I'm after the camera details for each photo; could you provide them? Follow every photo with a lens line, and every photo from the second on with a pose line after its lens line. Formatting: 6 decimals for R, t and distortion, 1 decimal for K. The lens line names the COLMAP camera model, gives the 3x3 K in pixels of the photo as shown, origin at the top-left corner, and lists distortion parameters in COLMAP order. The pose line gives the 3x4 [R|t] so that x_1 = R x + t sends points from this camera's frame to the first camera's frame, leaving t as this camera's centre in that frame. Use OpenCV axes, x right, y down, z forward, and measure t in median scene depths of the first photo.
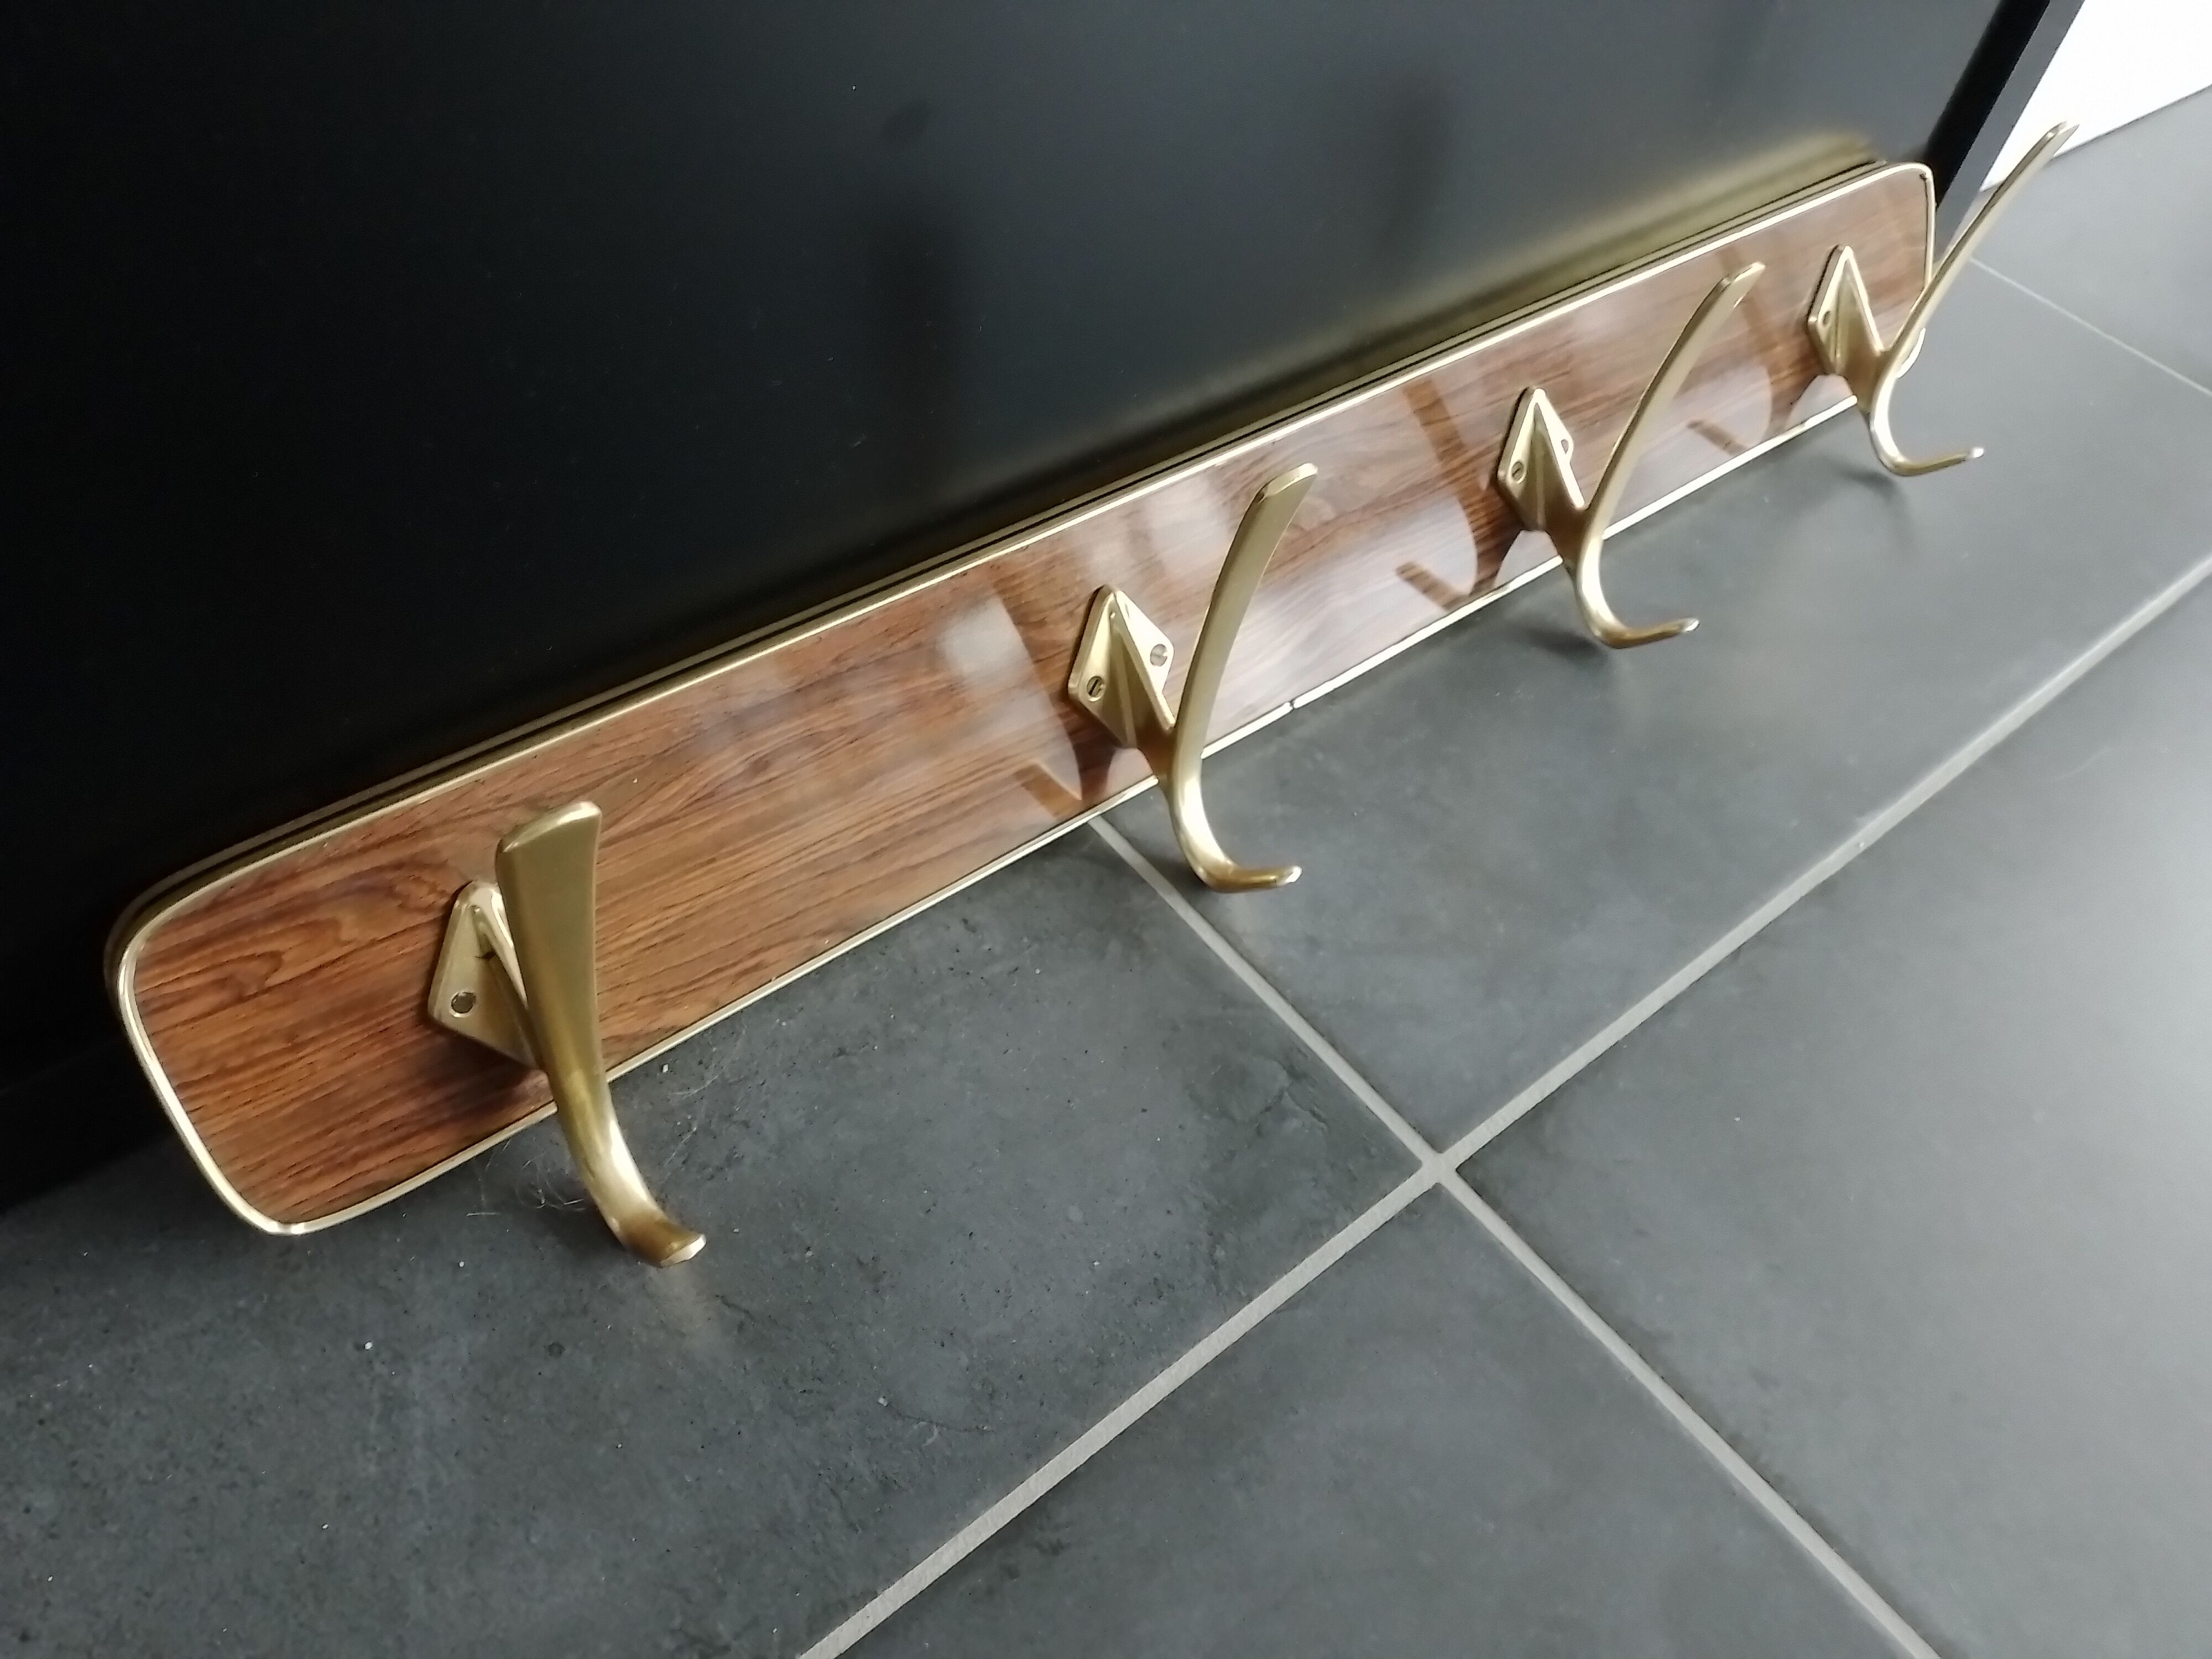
lens RADIAL K [[1711.5, 0, 1106.0], [0, 1711.5, 829.5], [0, 0, 1]] dist [0.040441, -0.033882]
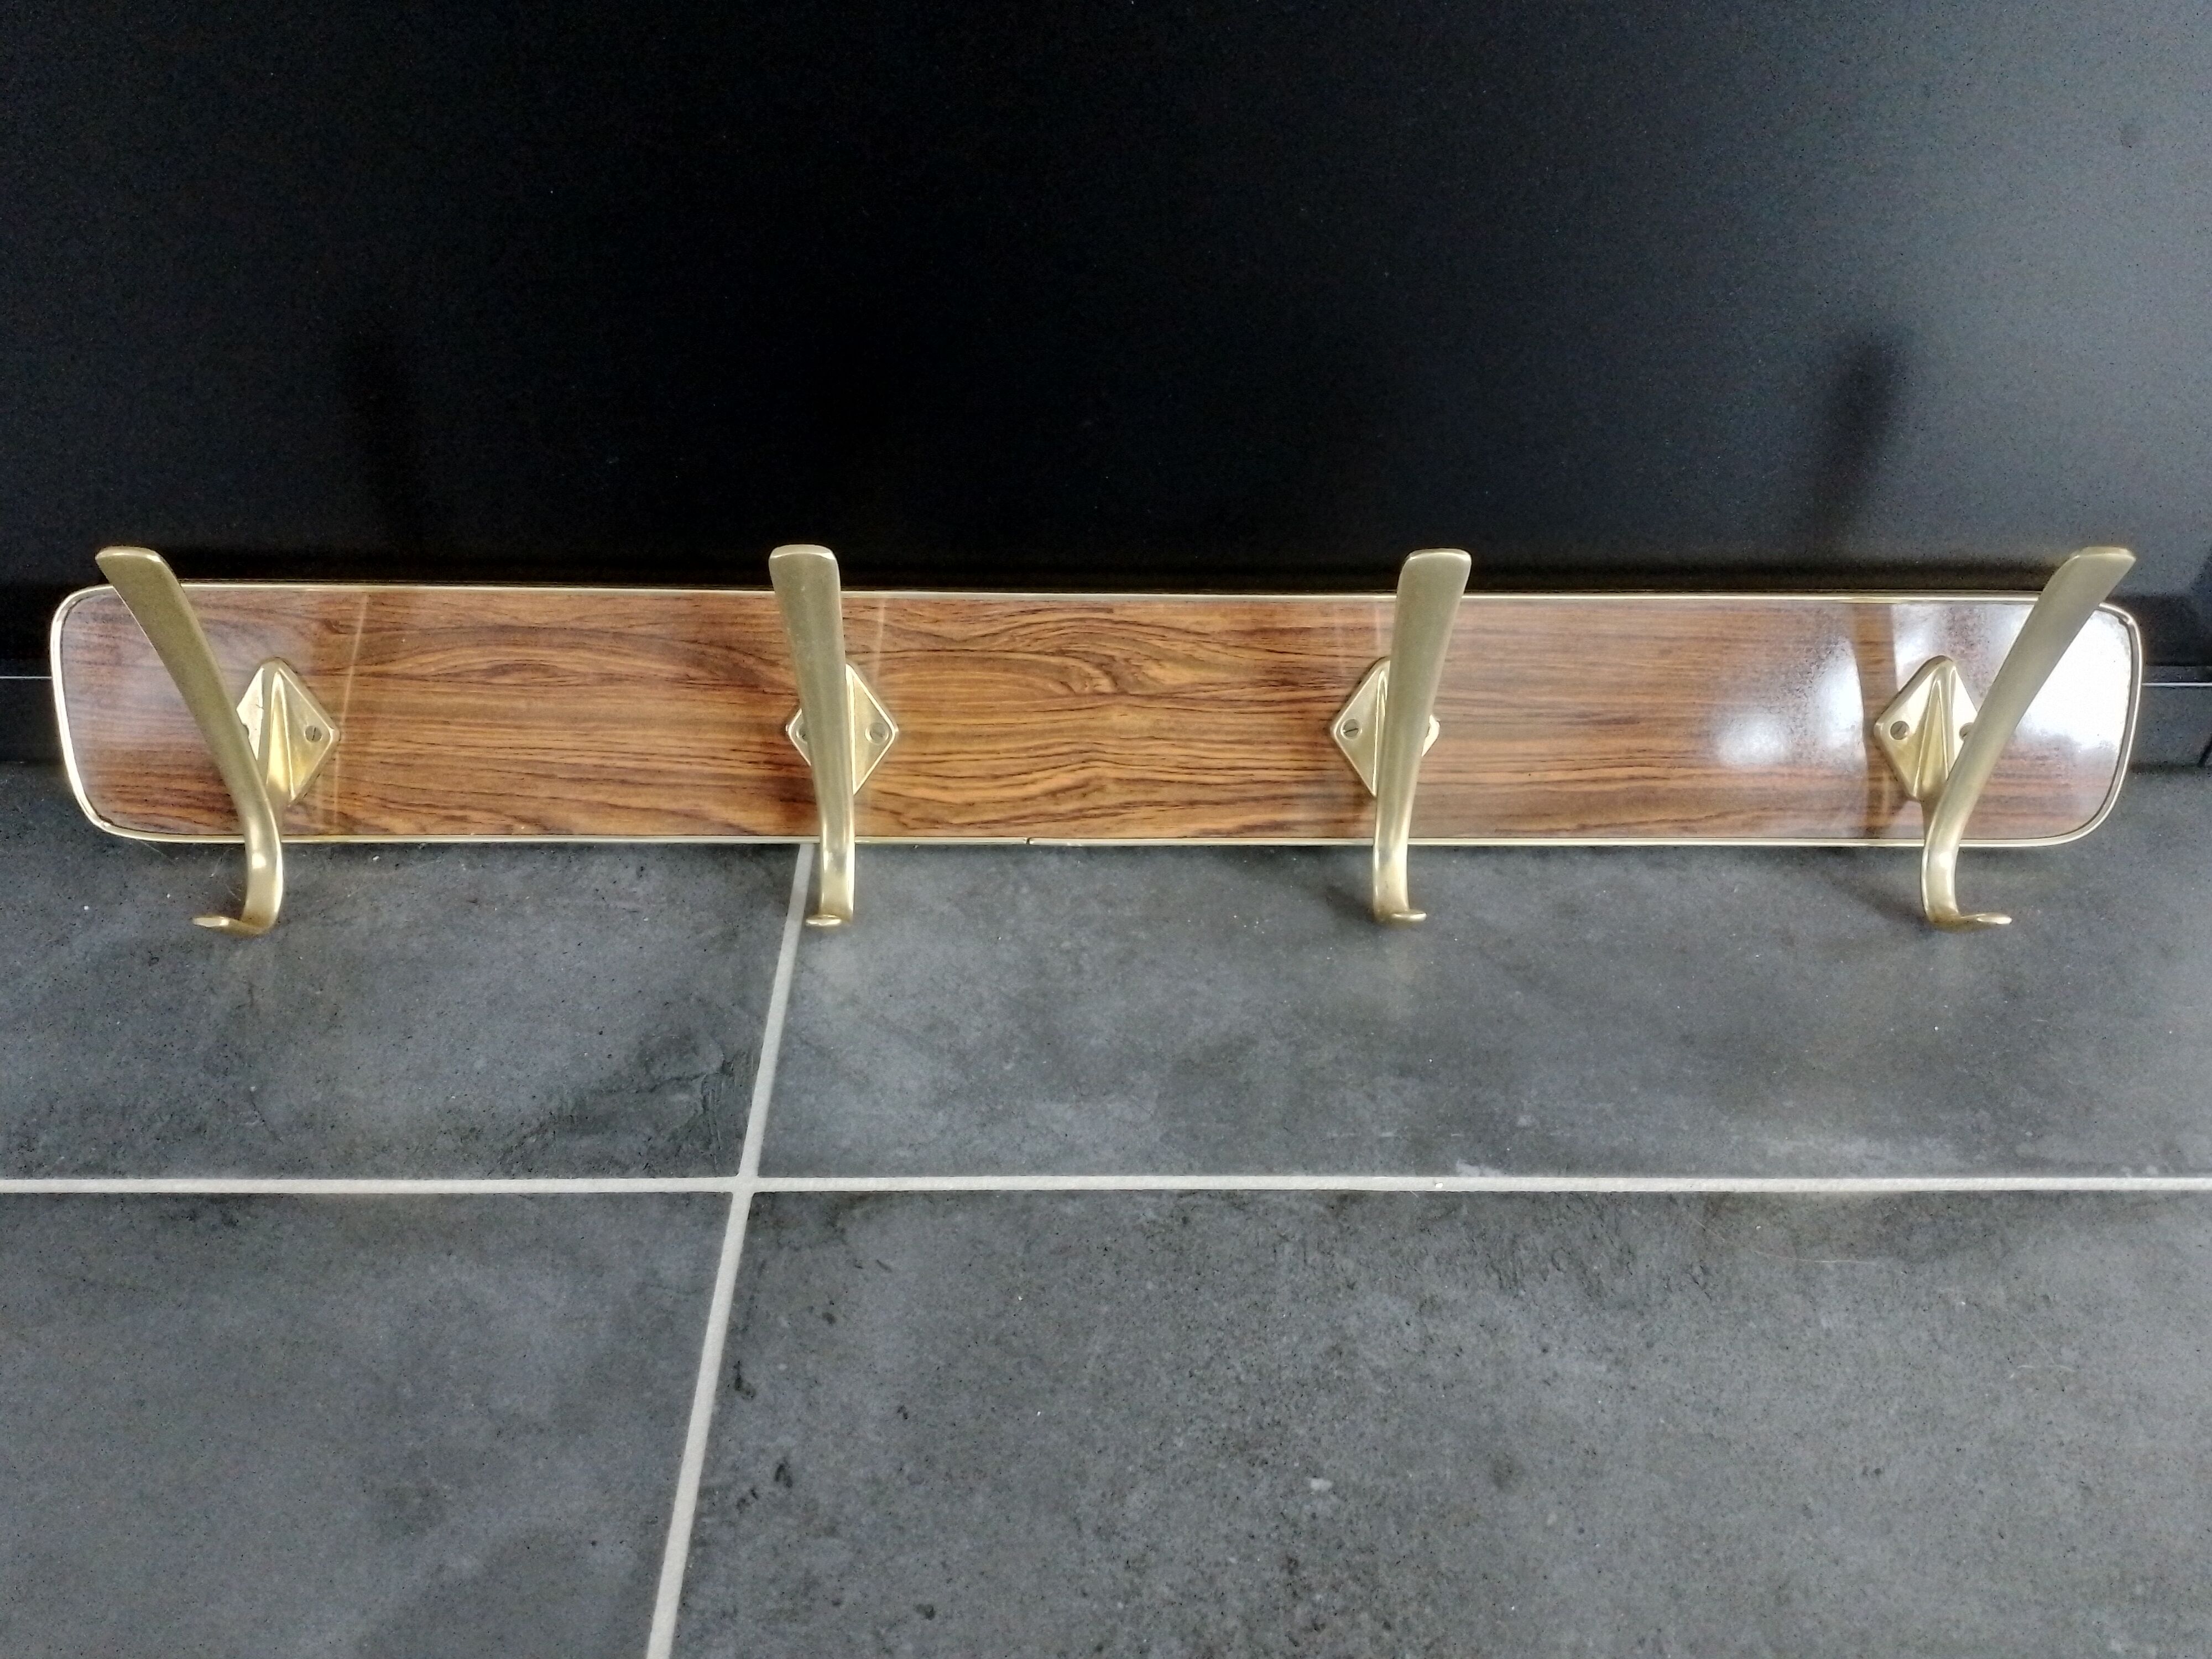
lens RADIAL K [[1709.1, 0, 1106.0], [0, 1709.1, 829.5], [0, 0, 1]] dist [0.066097, -0.200871]
pose [[0.770357, 0.319086, -0.552028, 0.940126], [-0.420441, 0.905091, -0.063561, -0.038001], [0.479354, 0.281060, 0.831399, 0.139029]]
